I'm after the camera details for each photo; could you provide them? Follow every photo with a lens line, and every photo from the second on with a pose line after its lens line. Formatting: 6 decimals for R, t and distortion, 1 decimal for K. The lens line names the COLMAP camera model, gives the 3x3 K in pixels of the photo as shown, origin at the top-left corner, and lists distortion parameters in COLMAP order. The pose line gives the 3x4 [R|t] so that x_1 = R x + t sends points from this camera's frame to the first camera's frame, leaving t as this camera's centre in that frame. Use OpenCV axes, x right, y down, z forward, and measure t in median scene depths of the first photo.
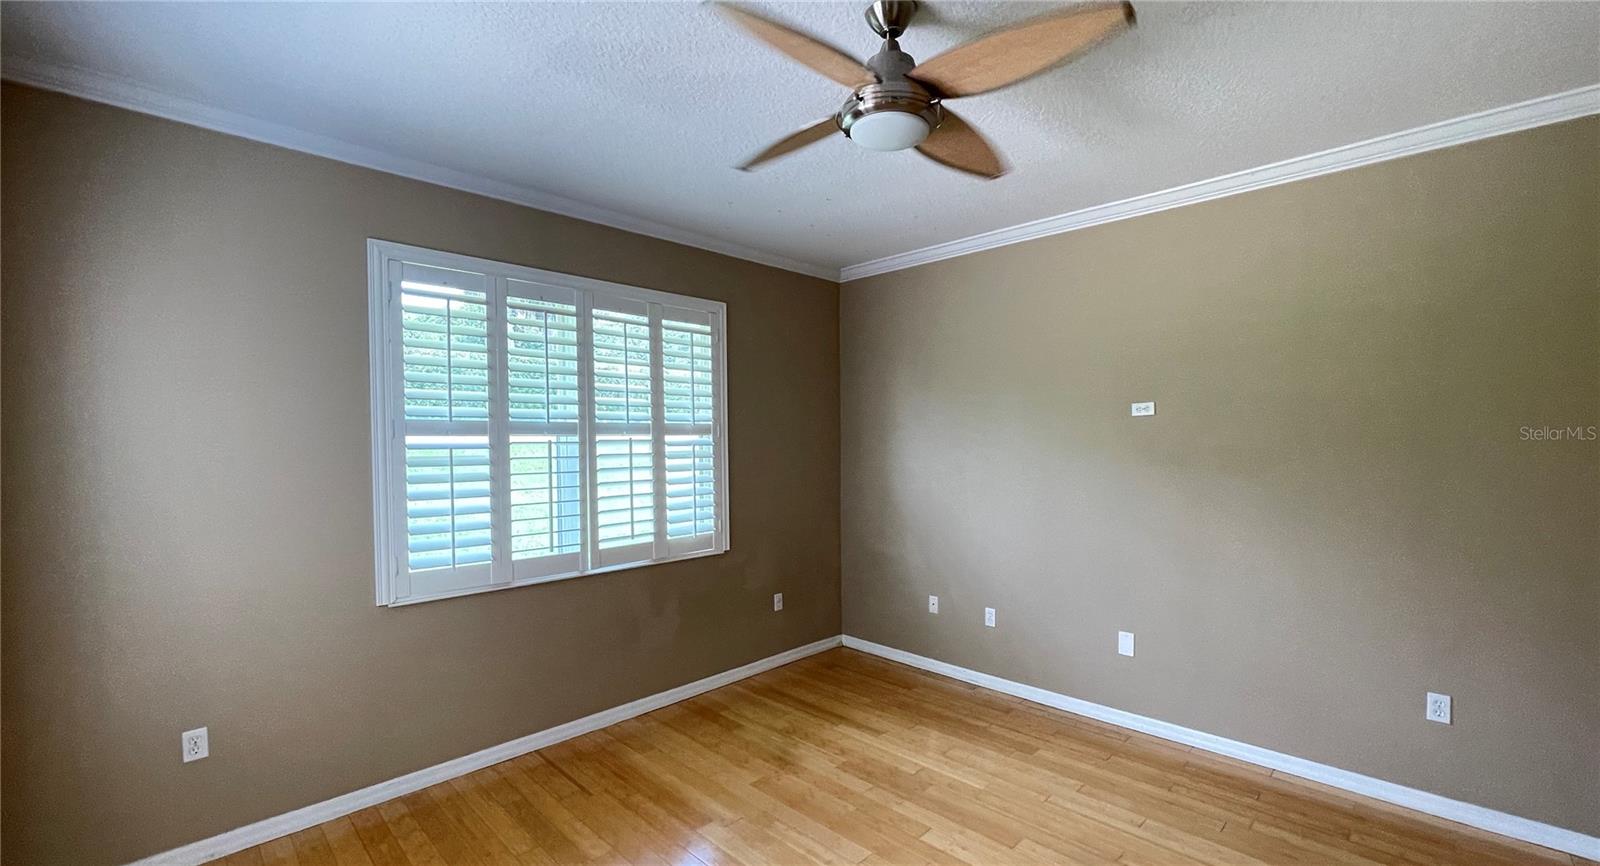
lens RADIAL K [[670.0, 0, 806.5], [0, 670.0, 450.5], [0, 0, 1]] dist [-0.000231, 0.000094]
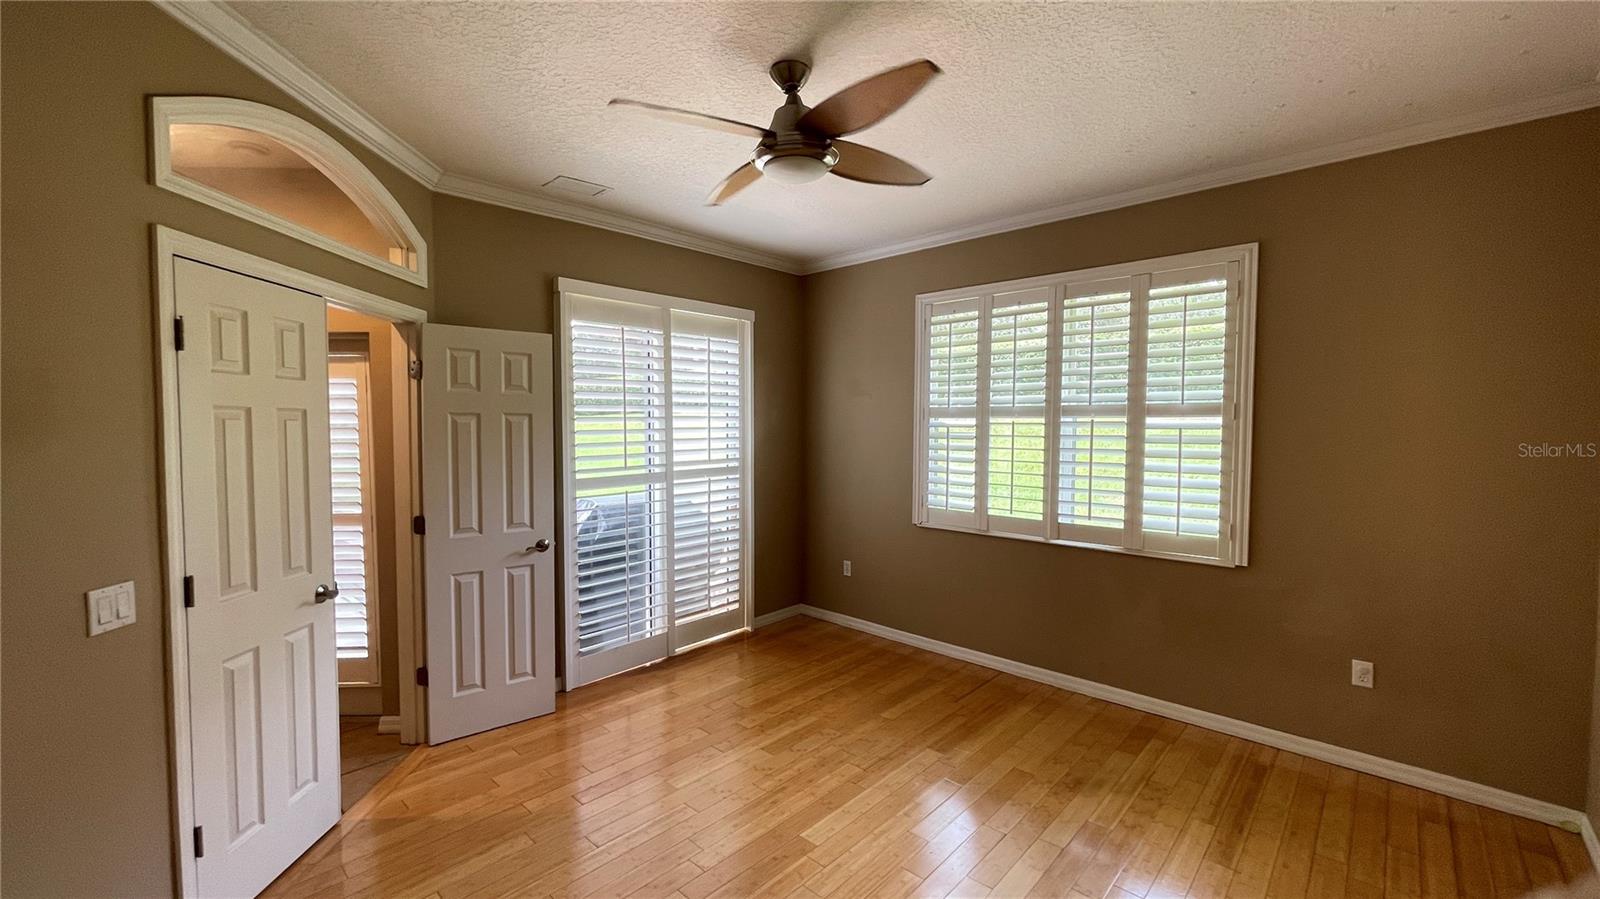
lens RADIAL K [[644.2, 0, 796.5], [0, 644.2, 451.2], [0, 0, 1]] dist [-0.000482, 0.000585]
pose [[0.021367, 0.049971, -0.998522, 0.749809], [-0.022562, 0.998520, 0.049488, -0.010381], [0.999517, 0.021472, 0.022463, 0.574504]]
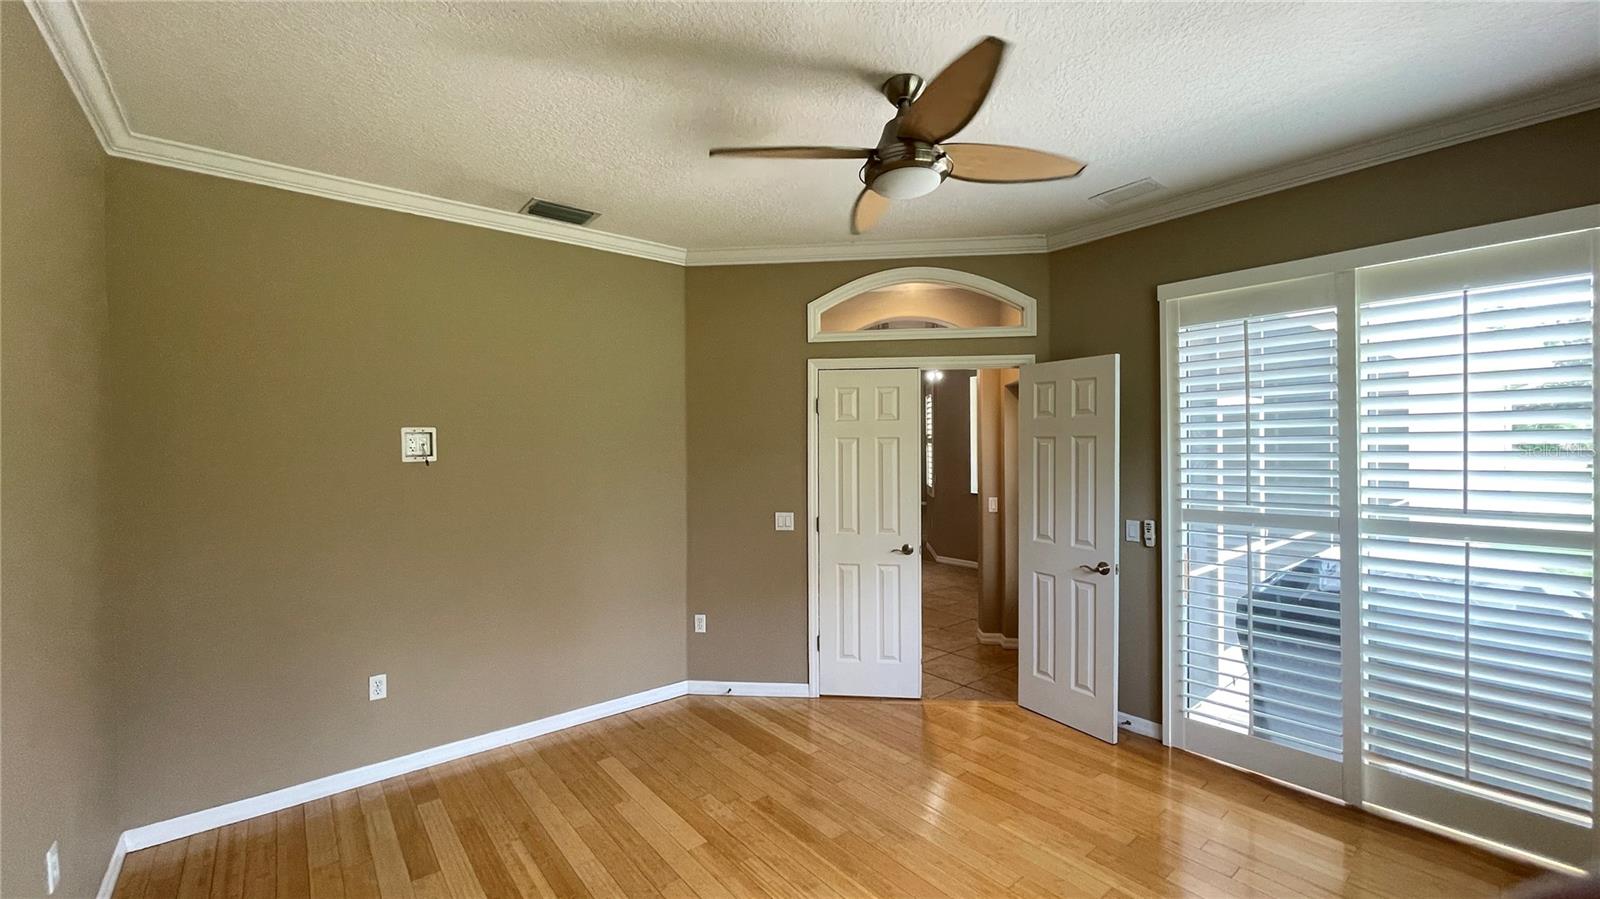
lens RADIAL K [[644.2, 0, 796.5], [0, 644.2, 451.2], [0, 0, 1]] dist [-0.000482, 0.000585]
pose [[-0.993199, 0.011186, 0.115887, 0.111361], [0.015016, 0.999368, 0.032229, -0.025020], [-0.115453, 0.033750, -0.992739, 1.231093]]
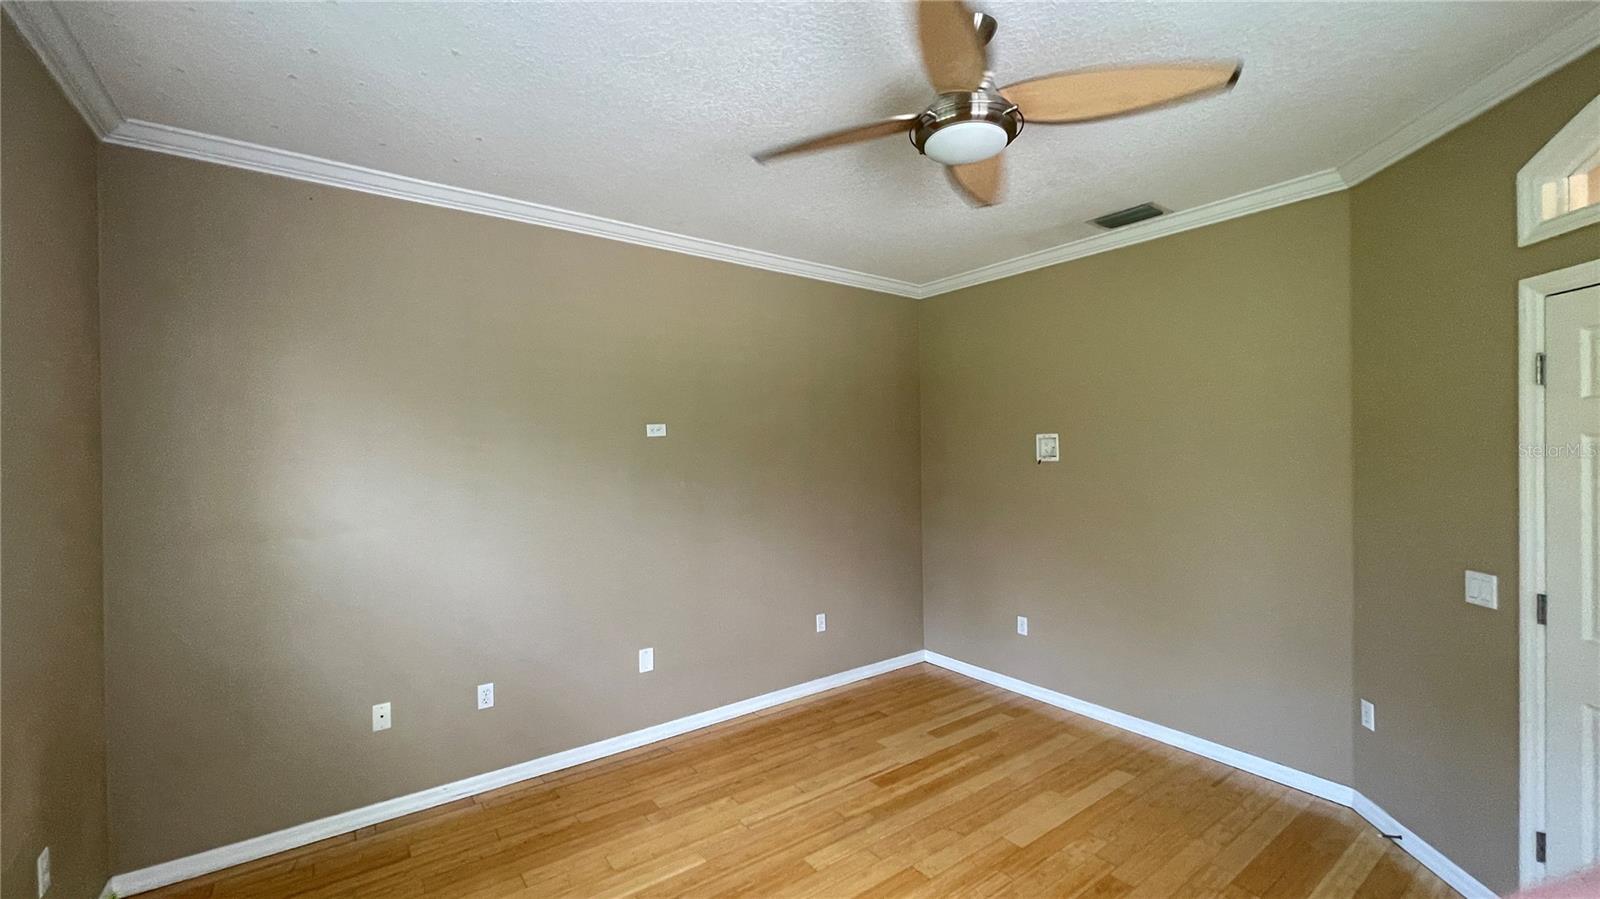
lens RADIAL K [[647.7, 0, 793.1], [0, 647.7, 451.1], [0, 0, 1]] dist [0.003847, 0.000425]
pose [[0.171727, -0.001052, 0.985144, -0.479928], [0.034285, 0.999400, -0.004909, -0.017155], [-0.984548, 0.034619, 0.171660, 0.636072]]
